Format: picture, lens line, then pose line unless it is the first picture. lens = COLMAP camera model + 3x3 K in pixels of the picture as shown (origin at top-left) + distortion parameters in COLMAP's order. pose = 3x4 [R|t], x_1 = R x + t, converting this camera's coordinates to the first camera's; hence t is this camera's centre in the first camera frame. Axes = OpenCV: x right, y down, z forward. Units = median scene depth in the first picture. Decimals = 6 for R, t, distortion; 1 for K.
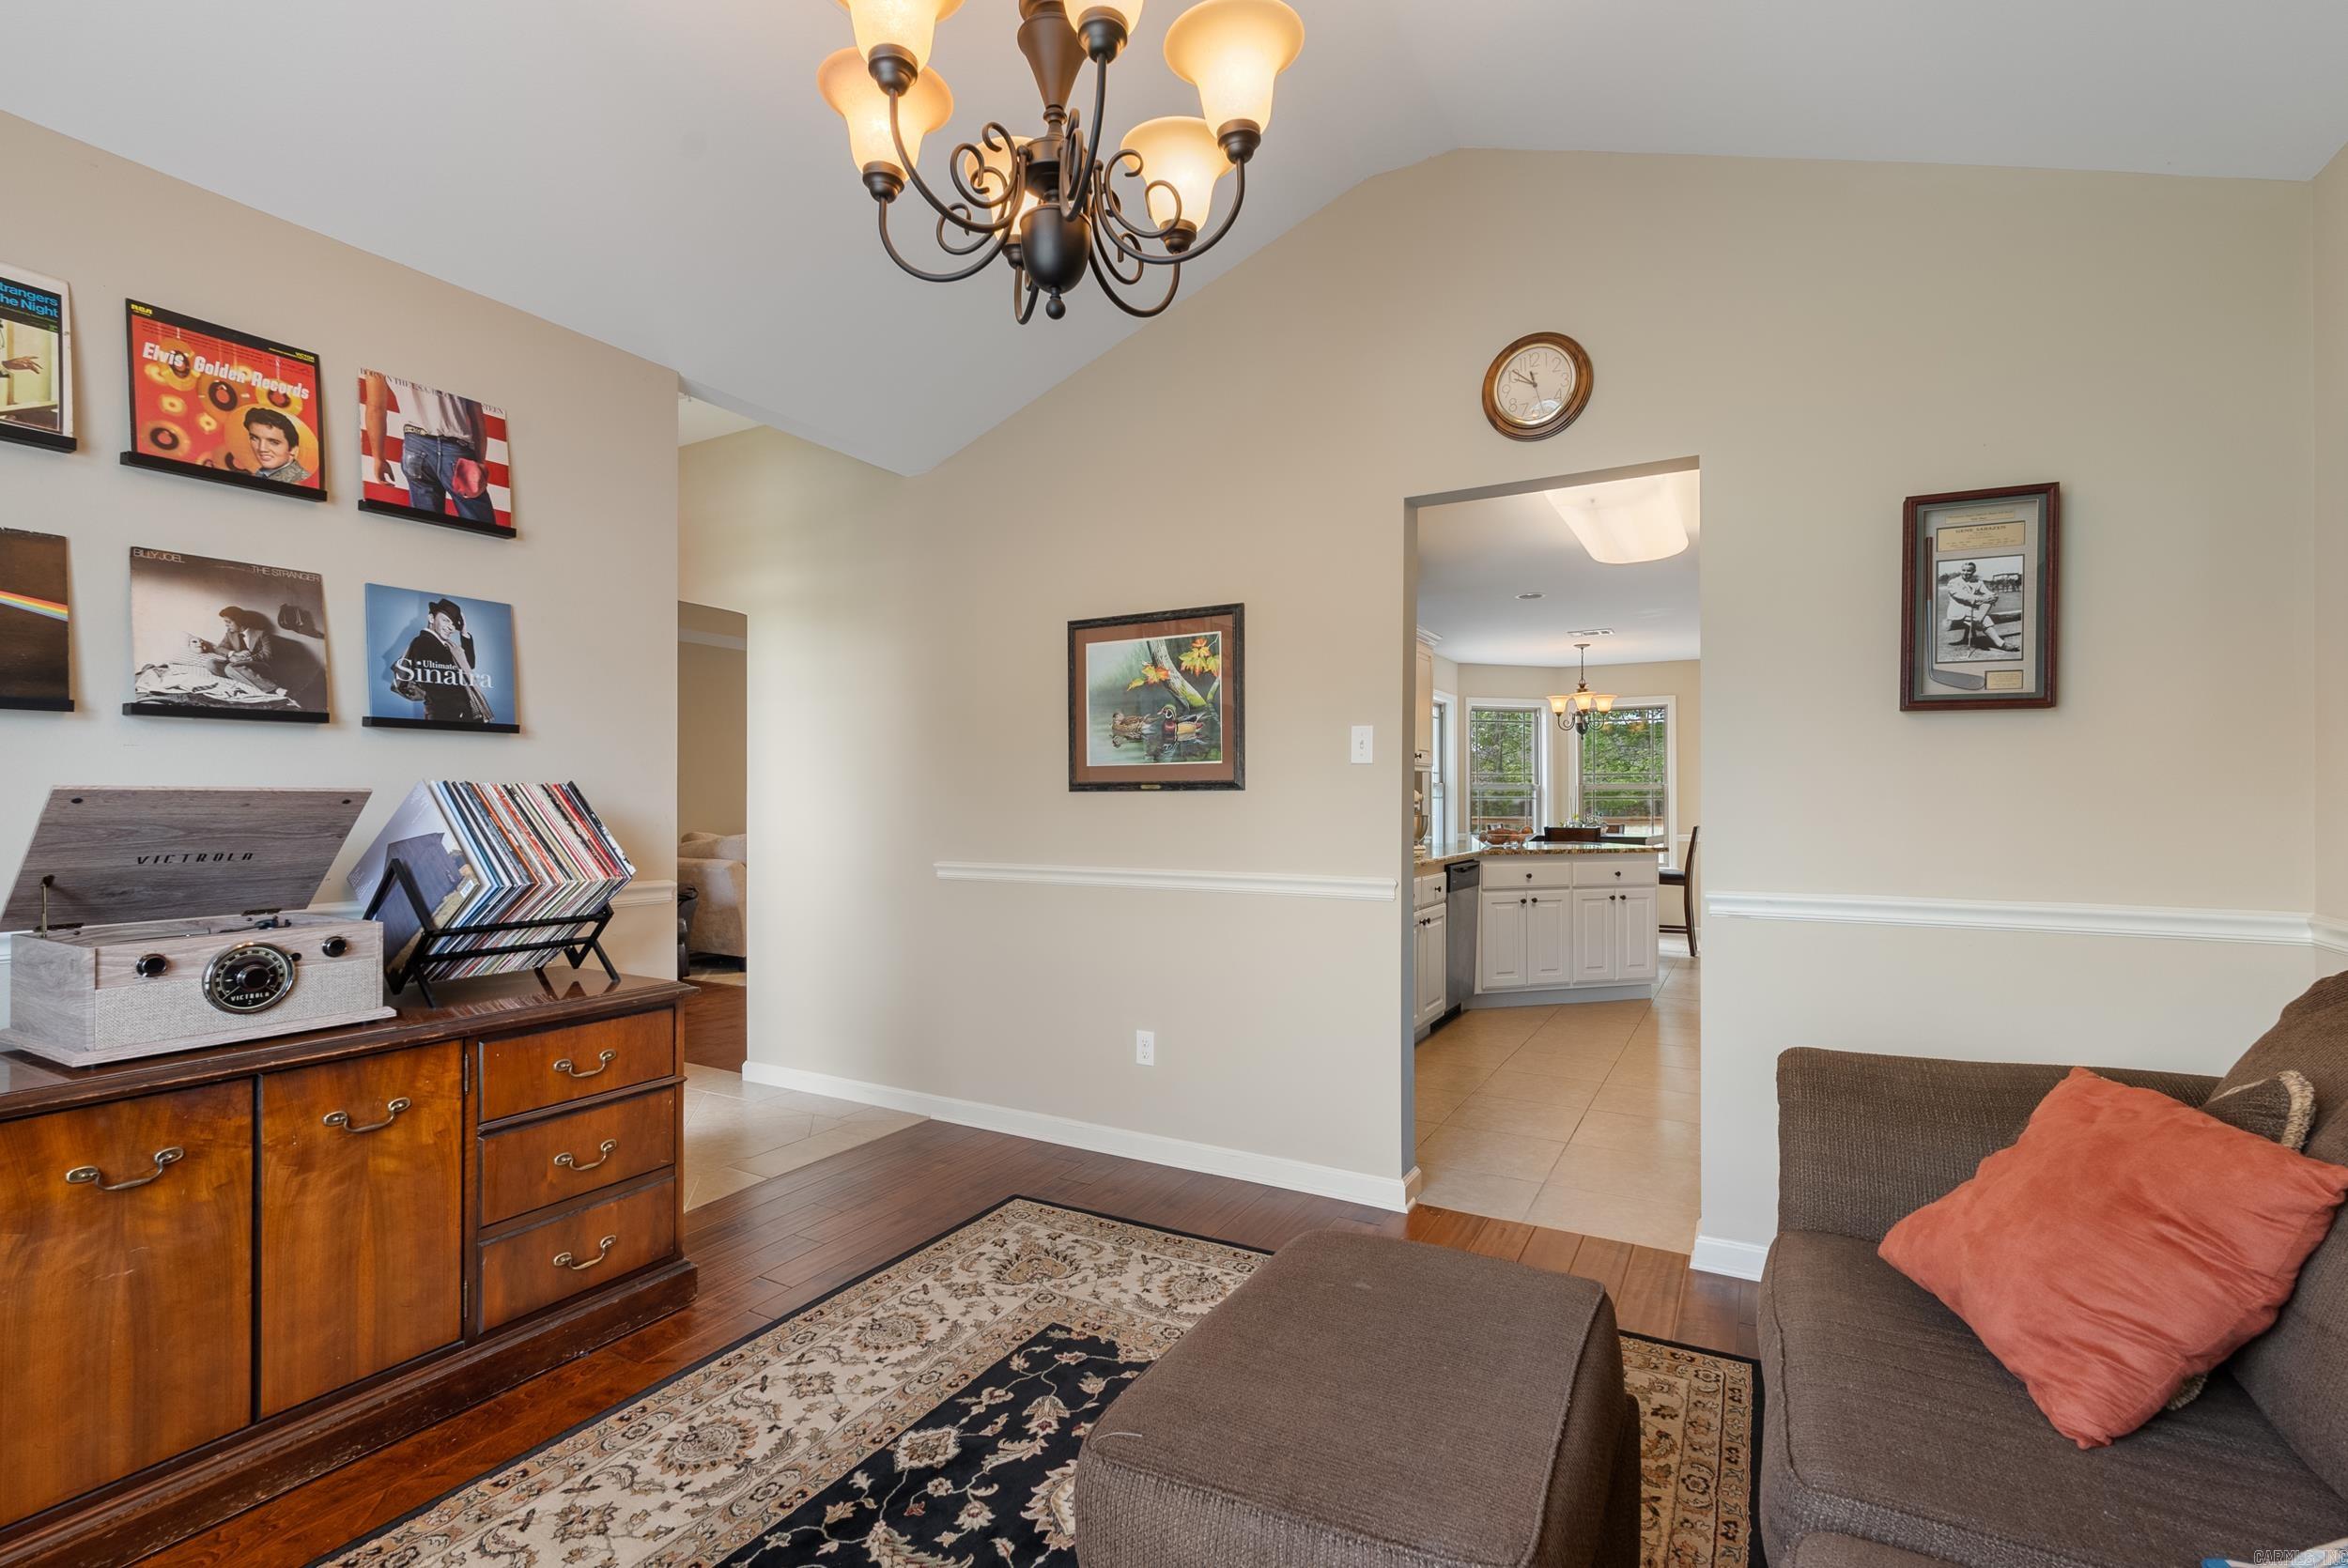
lens RADIAL K [[1045.9, 0, 1171.2], [0, 1045.9, 783.7], [0, 0, 1]] dist [-0.009002, 0.002276]
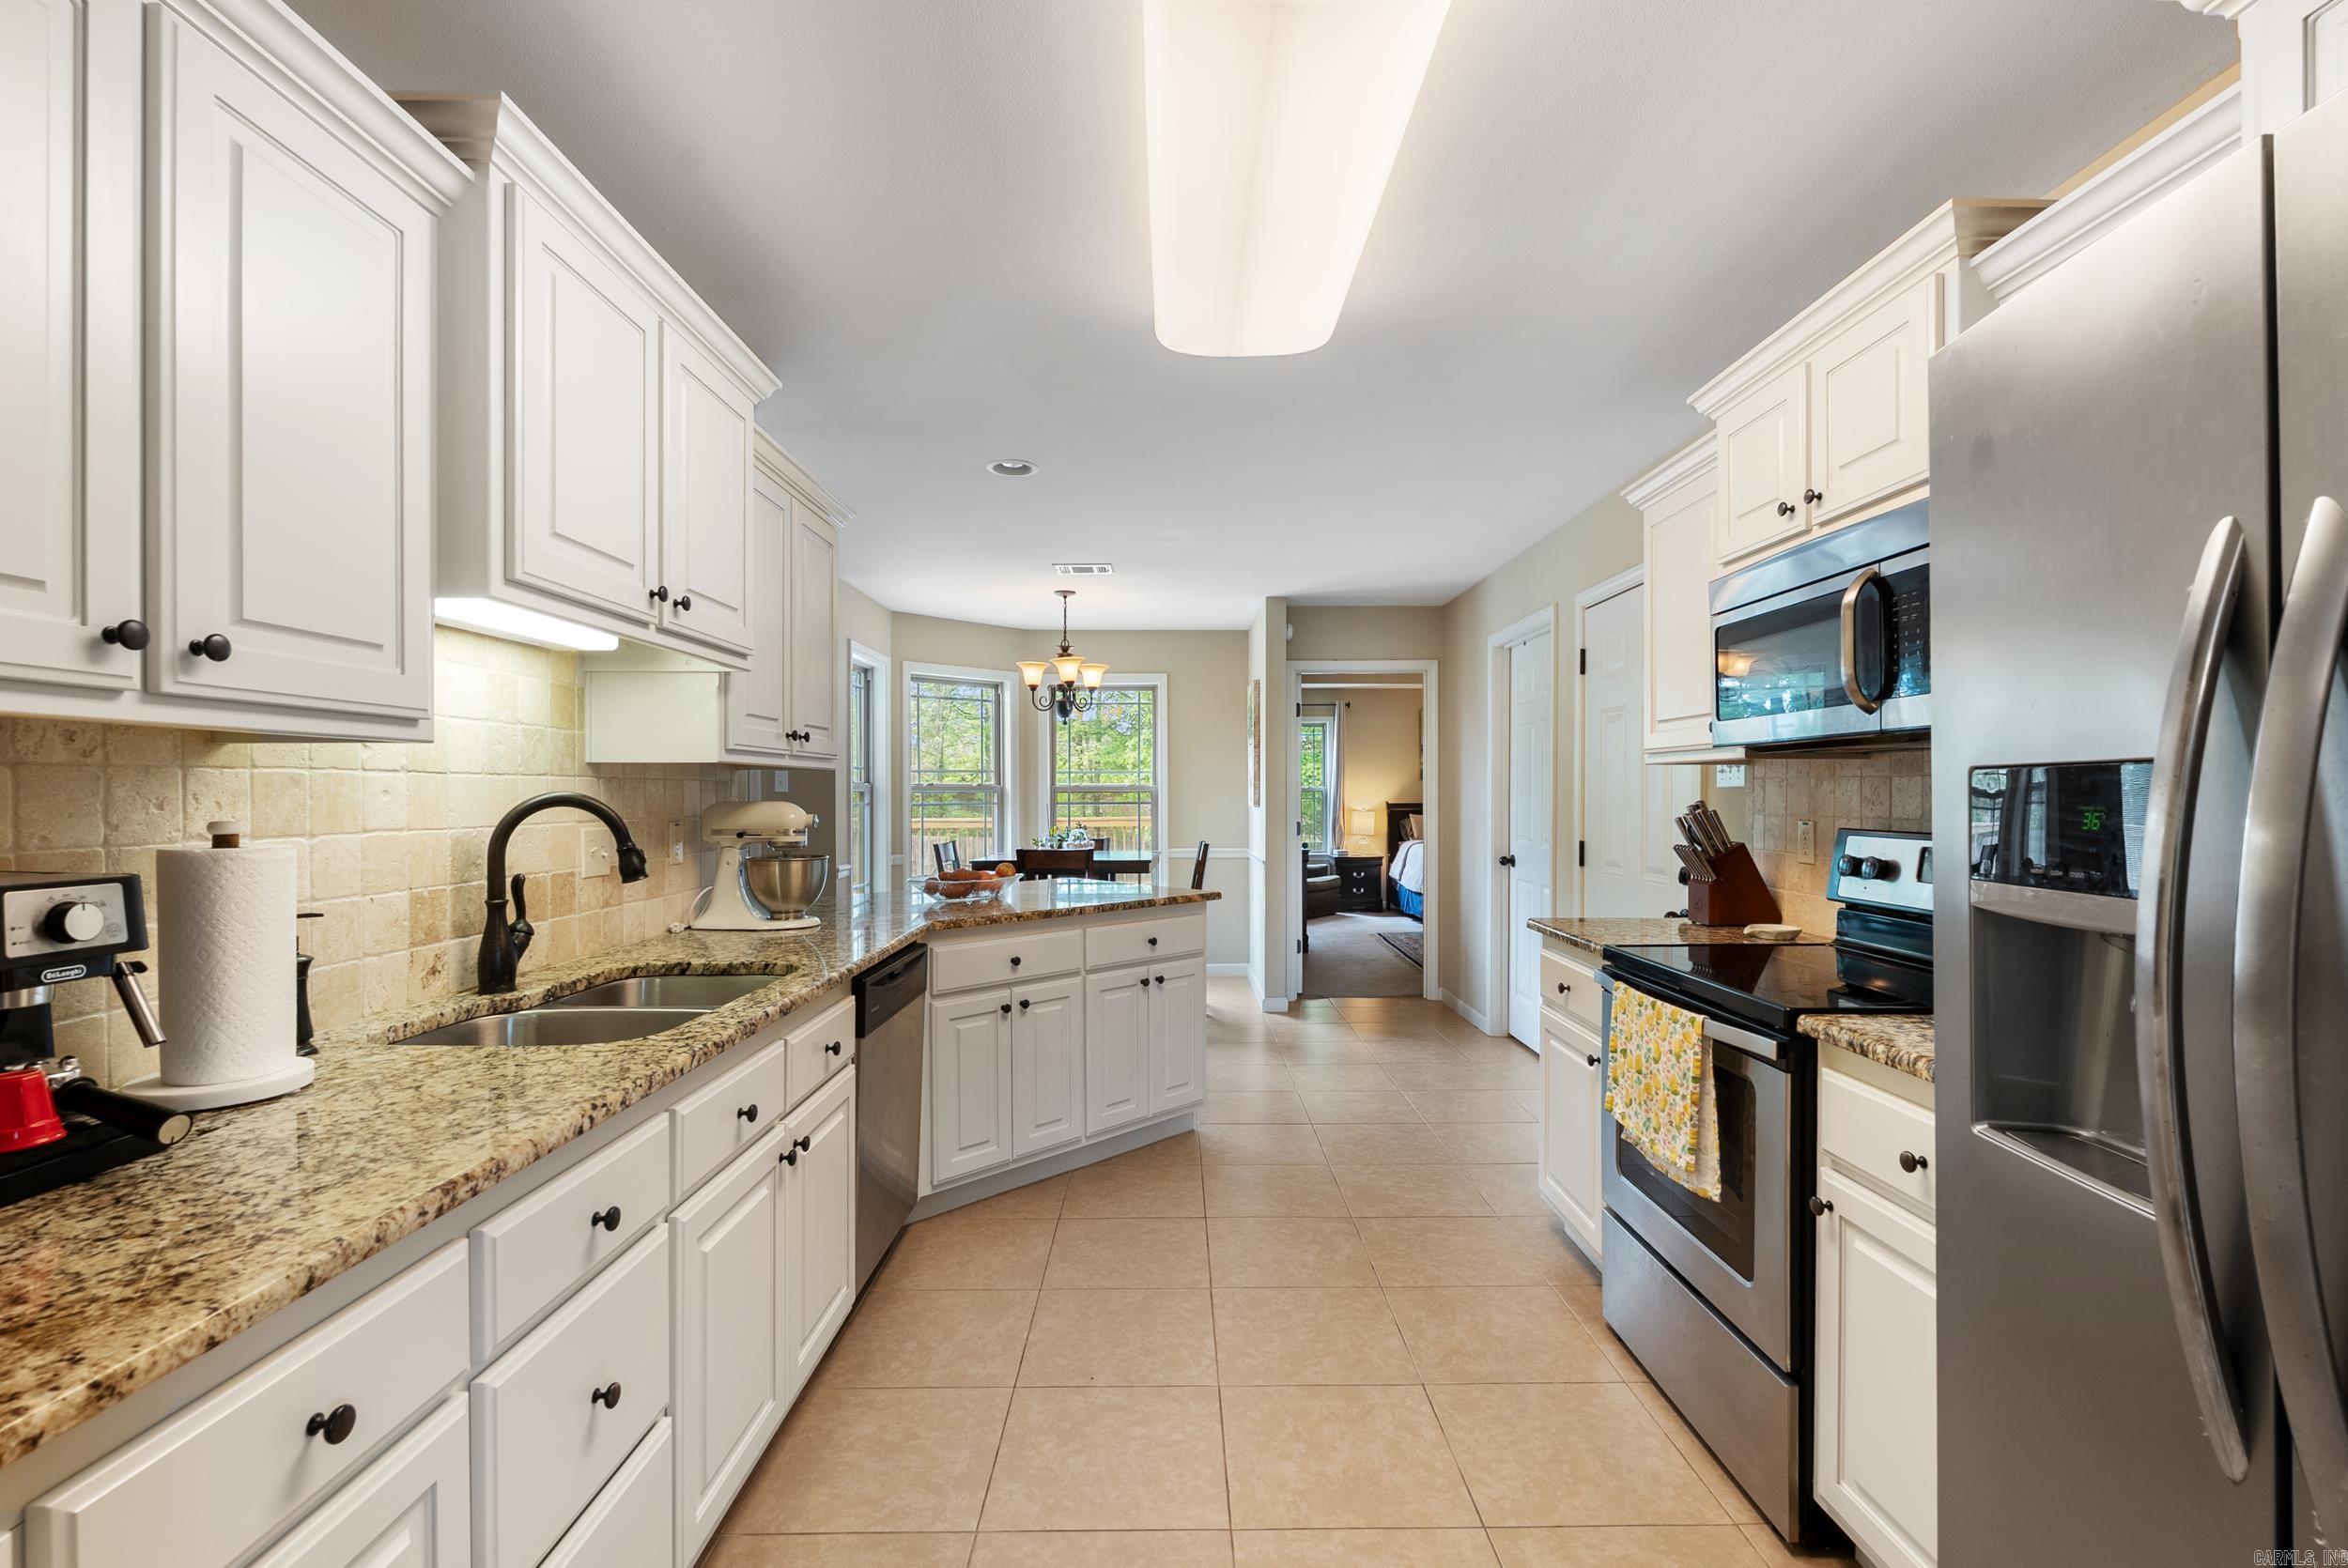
lens RADIAL K [[1045.9, 0, 1173.8], [0, 1045.9, 769.6], [0, 0, 1]] dist [-0.009002, 0.002276]
pose [[0.863127, 0.008155, 0.504921, 0.134598], [-0.002704, 0.999930, -0.011527, -0.004977], [-0.504980, 0.008584, 0.863088, 0.476104]]
